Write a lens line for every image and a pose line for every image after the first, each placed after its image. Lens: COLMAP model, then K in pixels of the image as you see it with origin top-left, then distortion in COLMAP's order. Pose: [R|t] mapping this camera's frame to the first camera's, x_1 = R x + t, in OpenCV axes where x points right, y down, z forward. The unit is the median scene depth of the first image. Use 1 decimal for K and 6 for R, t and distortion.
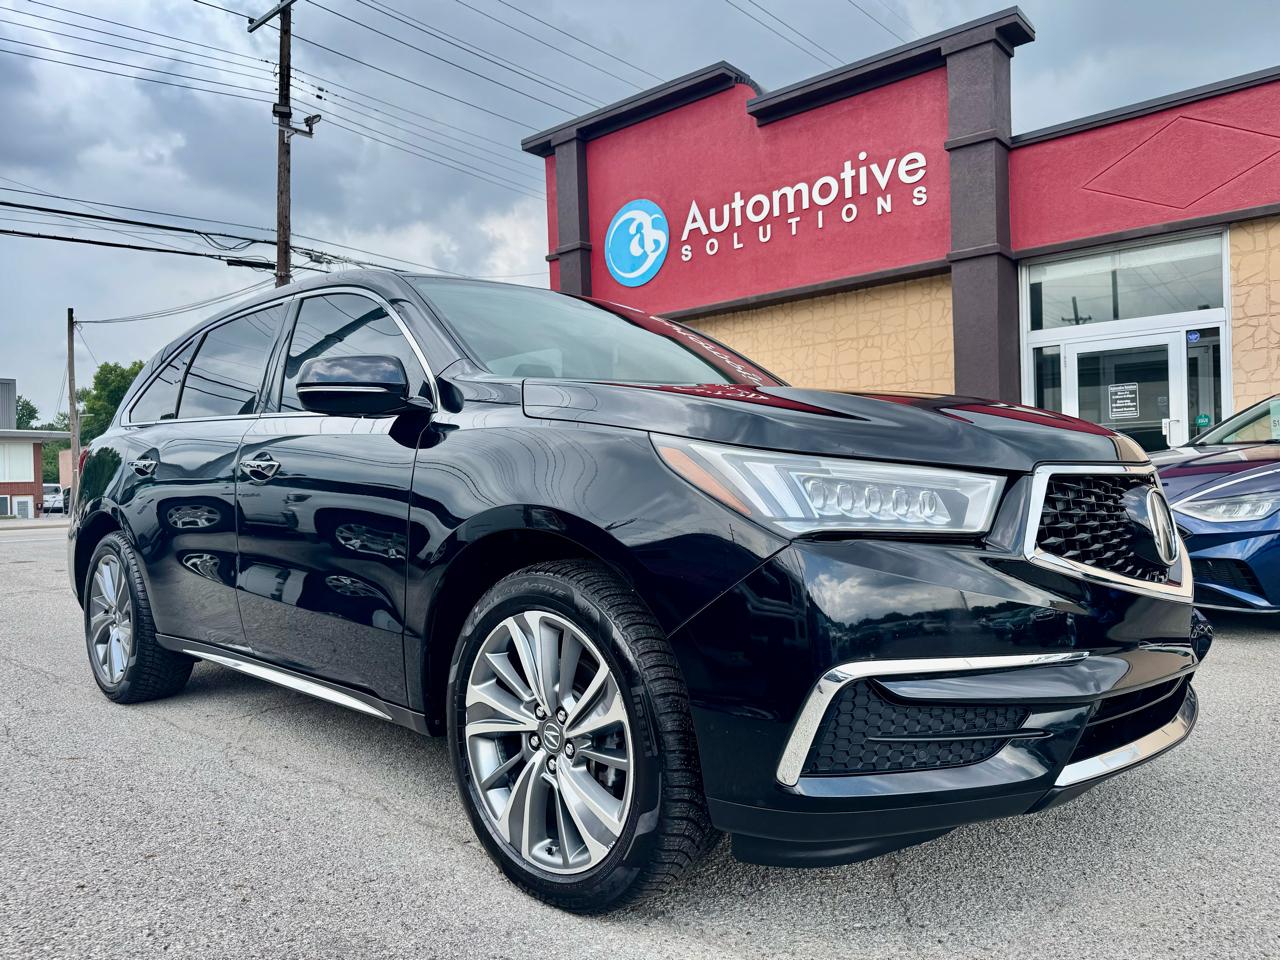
lens RADIAL K [[900.5, 0, 635.3], [0, 900.5, 486.6], [0, 0, 1]] dist [0.053352, -0.060357]
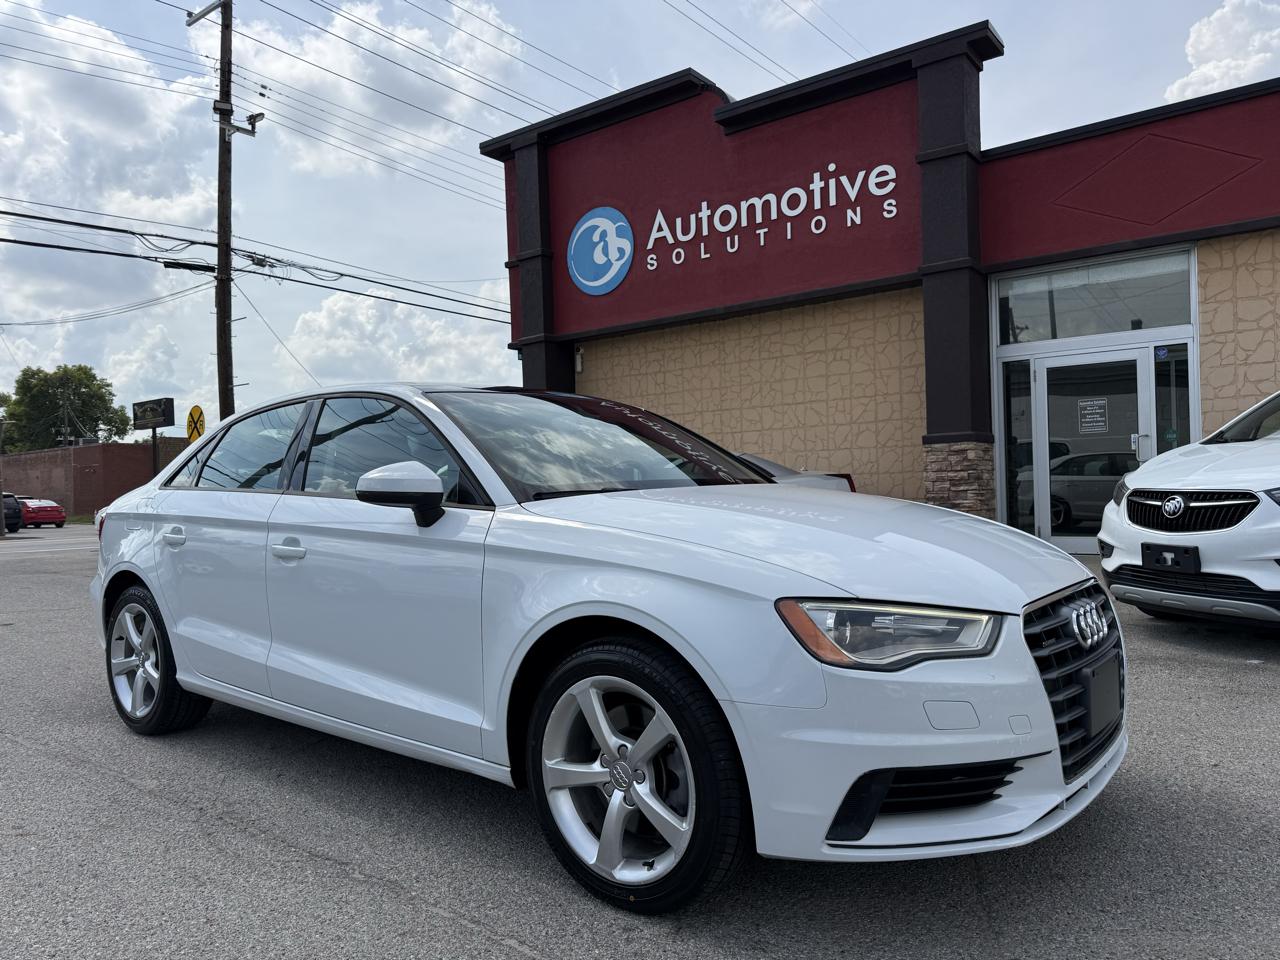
lens RADIAL K [[899.1, 0, 636.0], [0, 899.1, 488.4], [0, 0, 1]] dist [0.050194, -0.051771]
pose [[0.997966, -0.001022, 0.063745, -0.025542], [0.001421, 0.999980, -0.006214, -0.007470], [-0.063737, 0.006292, 0.997947, 0.027941]]
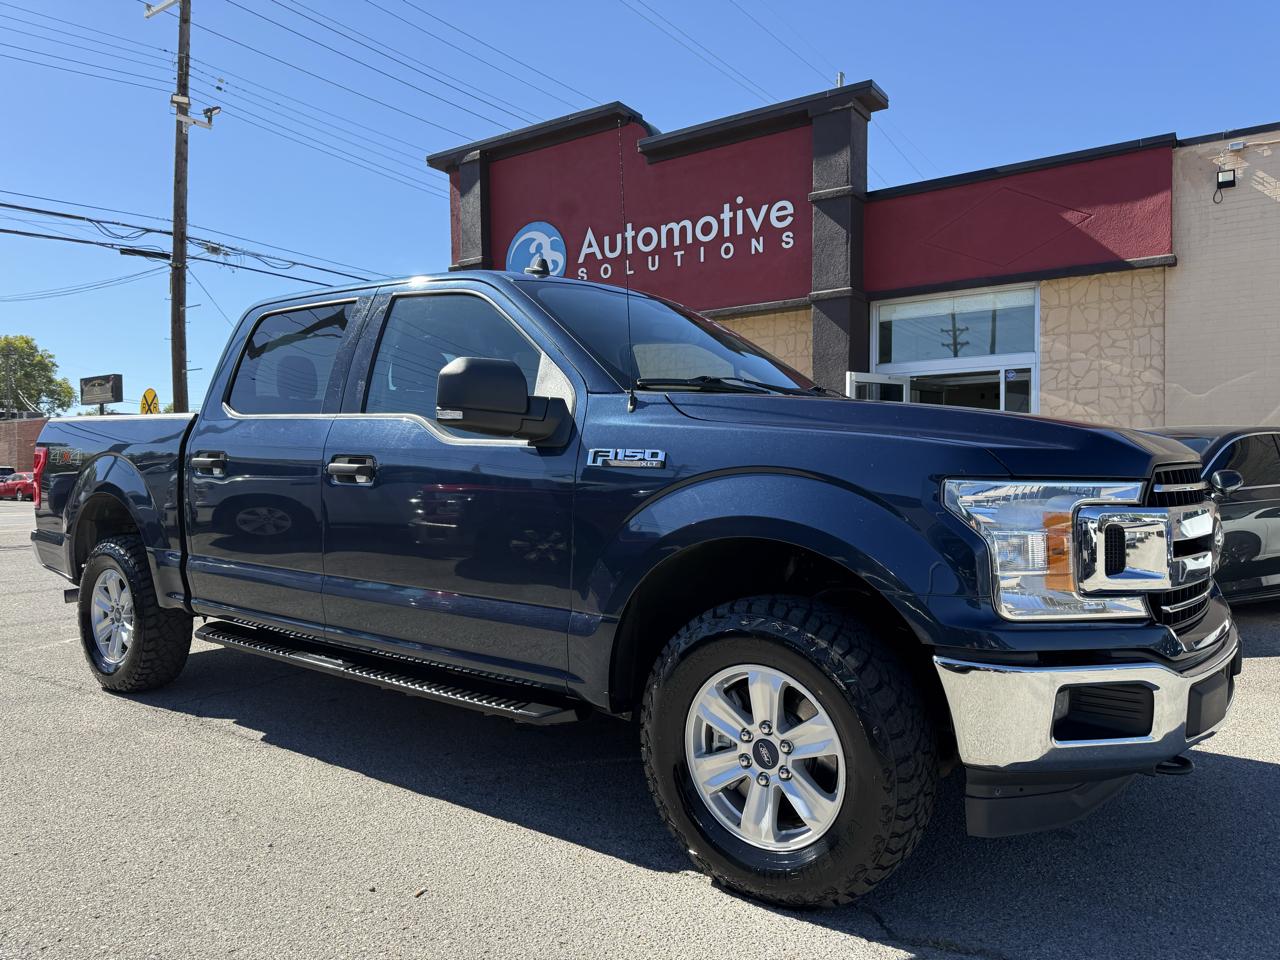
lens RADIAL K [[907.5, 0, 632.7], [0, 907.5, 484.0], [0, 0, 1]] dist [0.067761, -0.074452]
pose [[0.994250, 0.018191, 0.105525, 0.007347], [-0.018994, 0.999798, 0.006606, -0.019934], [-0.105383, -0.008572, 0.994395, -0.100137]]
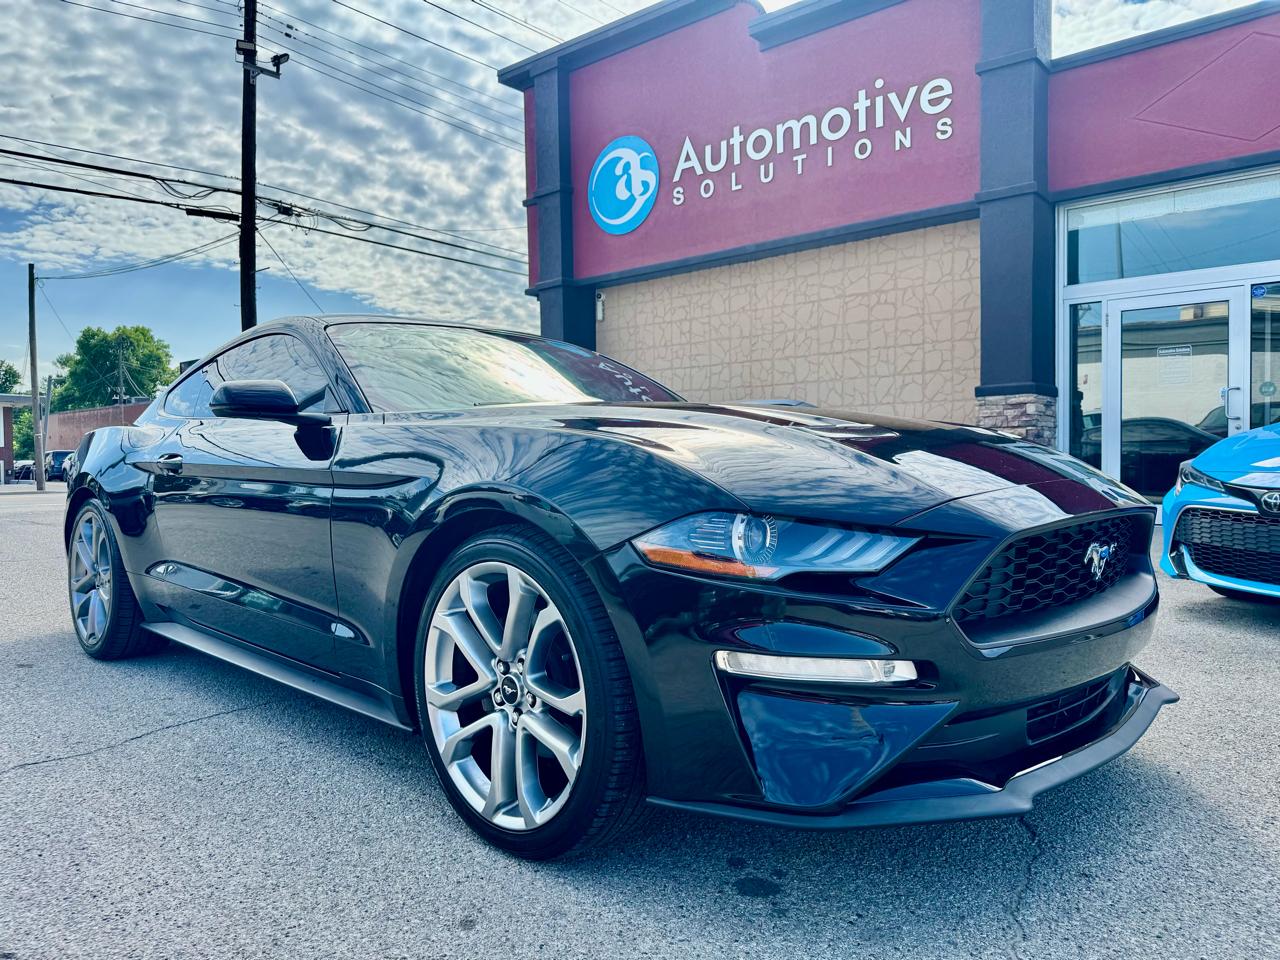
lens RADIAL K [[893.4, 0, 646.2], [0, 893.4, 486.4], [0, 0, 1]] dist [0.006322, 0.001134]
pose [[0.999702, 0.015199, 0.019095, 0.014234], [-0.015680, 0.999557, 0.025297, 0.006177], [-0.018702, -0.025589, 0.999498, 0.125958]]
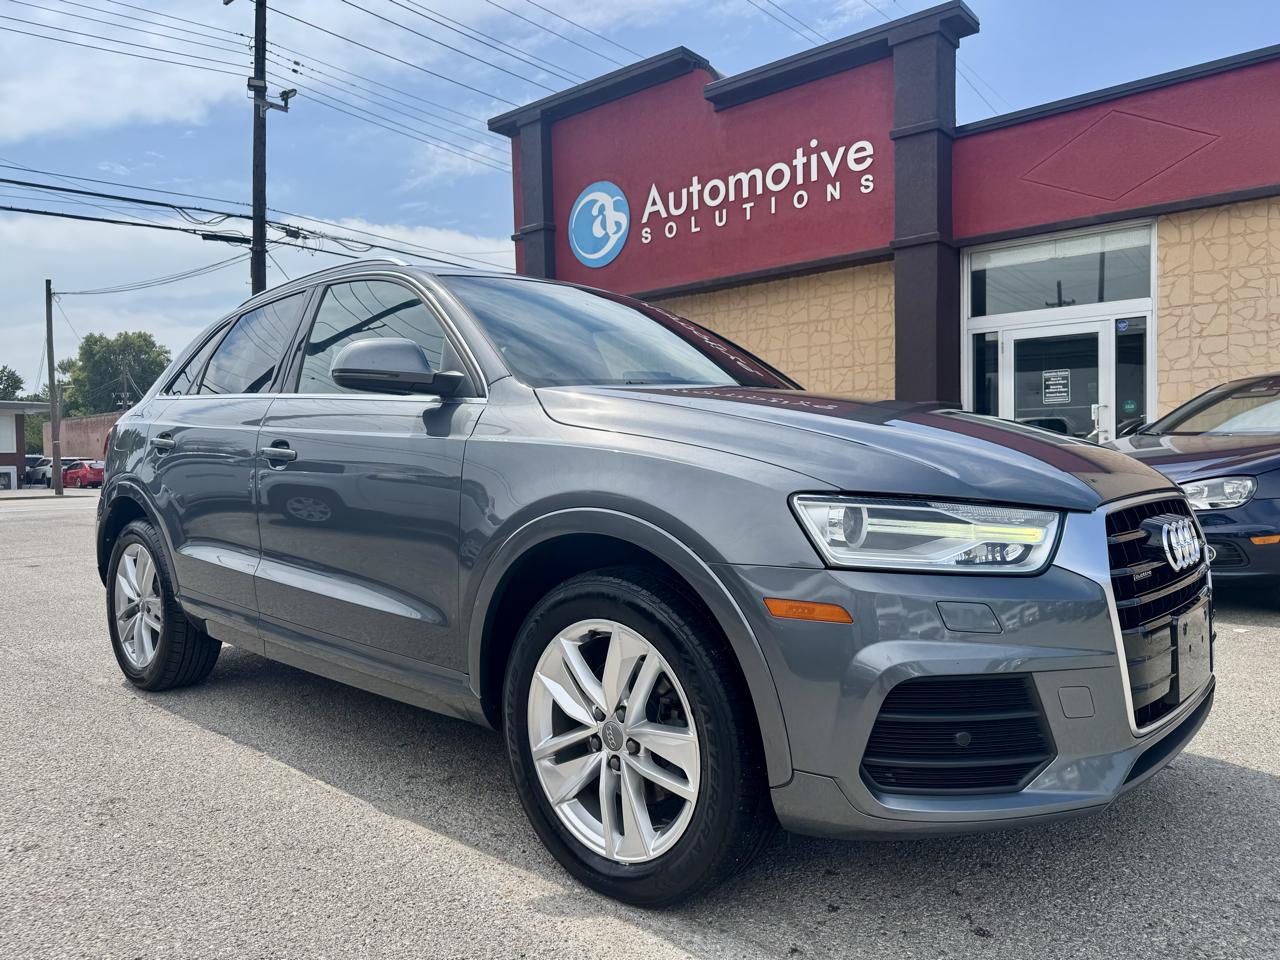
lens RADIAL K [[903.3, 0, 637.7], [0, 903.3, 485.2], [0, 0, 1]] dist [0.047756, -0.054674]
pose [[0.999910, 0.009798, 0.009193, 0.044988], [-0.010012, 0.999673, 0.023524, -0.001816], [-0.008959, -0.023614, 0.999681, -0.028809]]
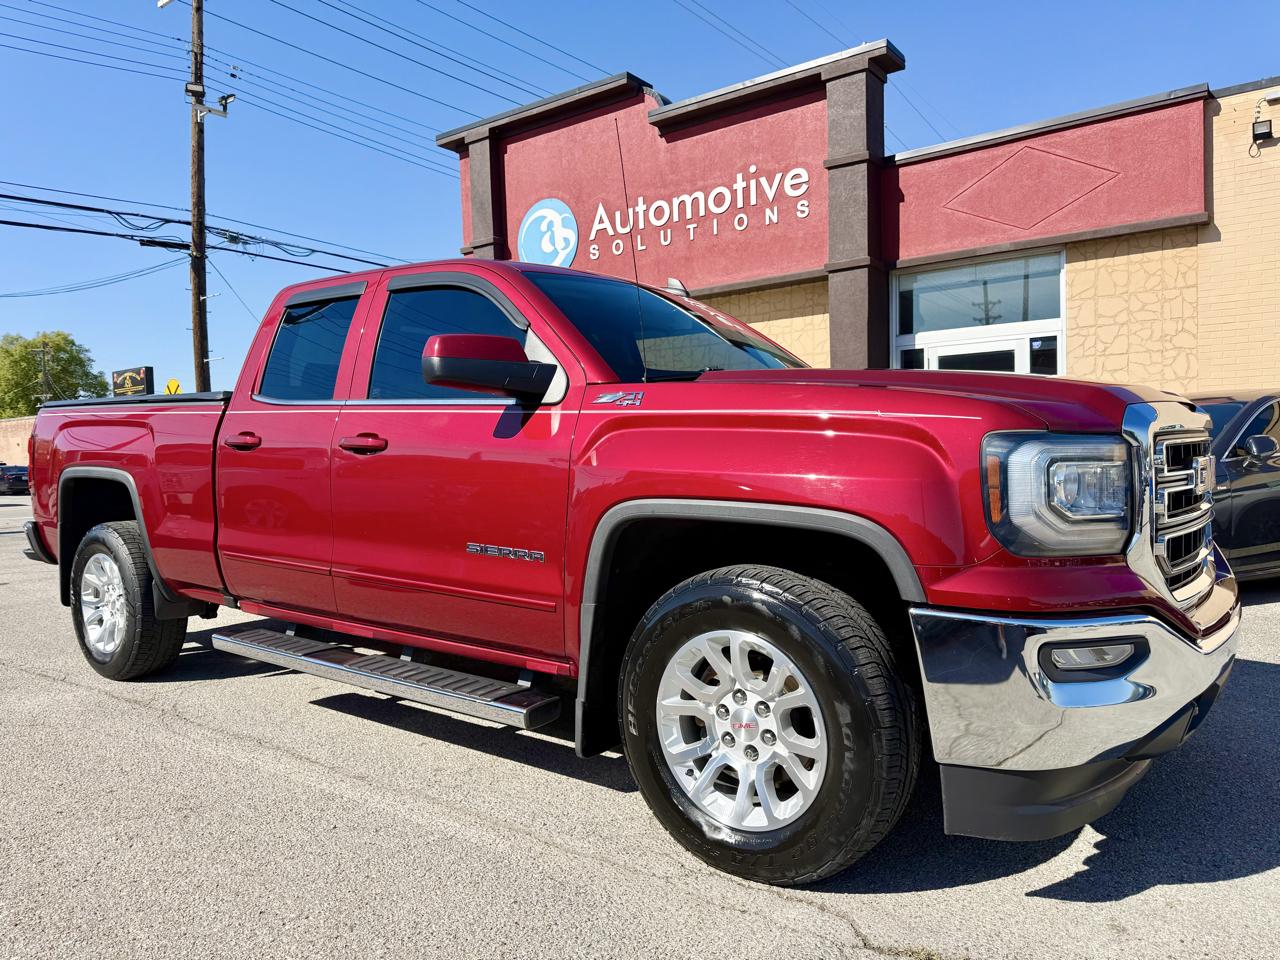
lens RADIAL K [[909.0, 0, 634.0], [0, 909.0, 484.7], [0, 0, 1]] dist [0.046149, -0.046400]
pose [[0.997365, -0.001608, 0.072527, 0.028638], [-0.000328, 0.999644, 0.026674, -0.016786], [-0.072544, -0.026627, 0.997010, -0.081818]]
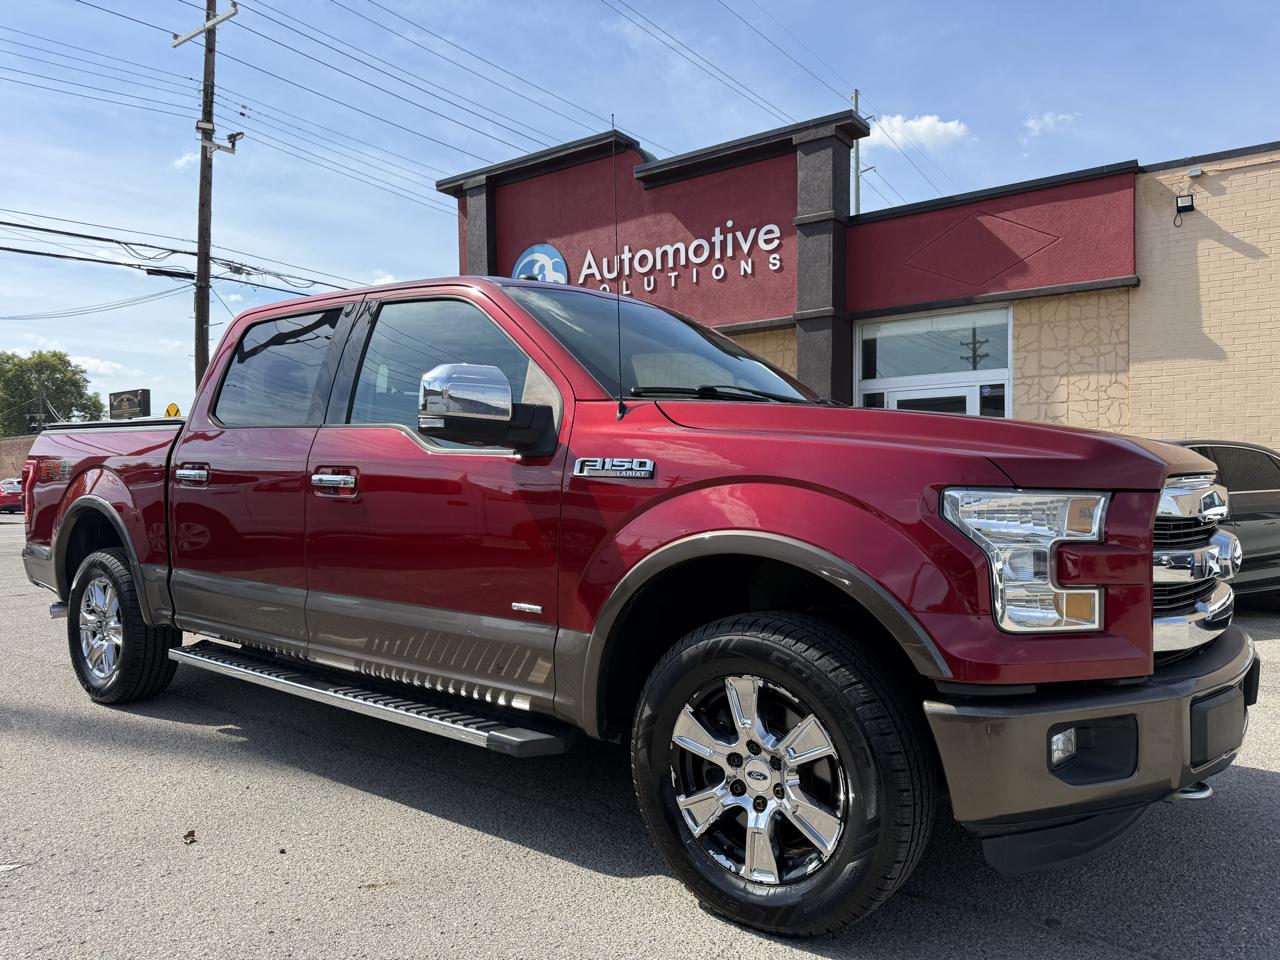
lens RADIAL K [[911.7, 0, 638.6], [0, 911.7, 485.0], [0, 0, 1]] dist [0.088145, -0.117944]
pose [[0.996367, 0.019437, 0.082910, 0.040950], [-0.019023, 0.999802, -0.005776, -0.018688], [-0.083006, 0.004178, 0.996540, -0.157910]]
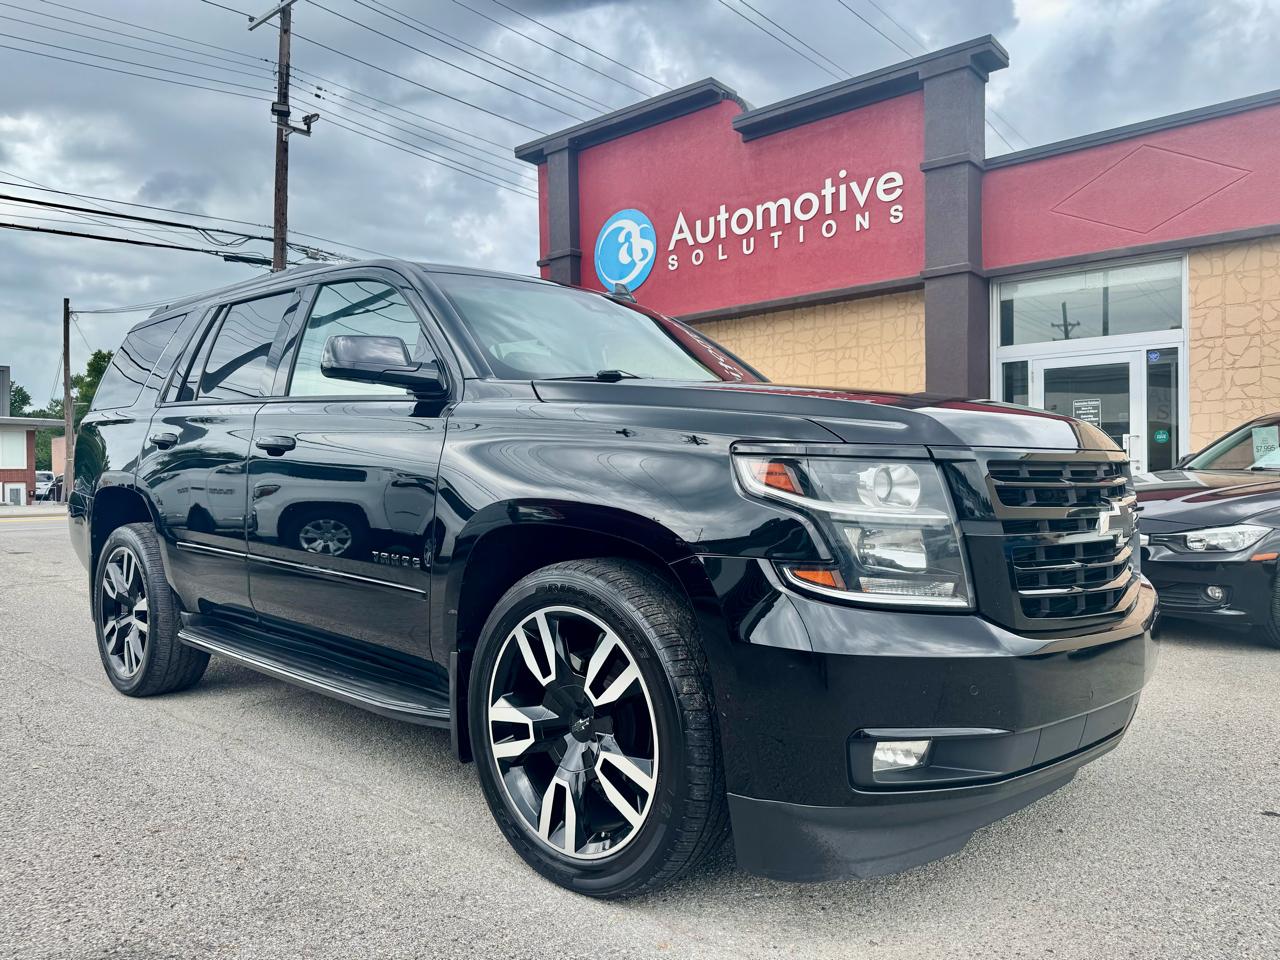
lens RADIAL K [[901.3, 0, 635.5], [0, 901.3, 482.1], [0, 0, 1]] dist [0.054360, -0.062865]
pose [[0.999846, 0.016071, 0.007090, 0.012078], [-0.016078, 0.999870, 0.001046, -0.009716], [-0.007072, -0.001160, 0.999974, -0.032725]]
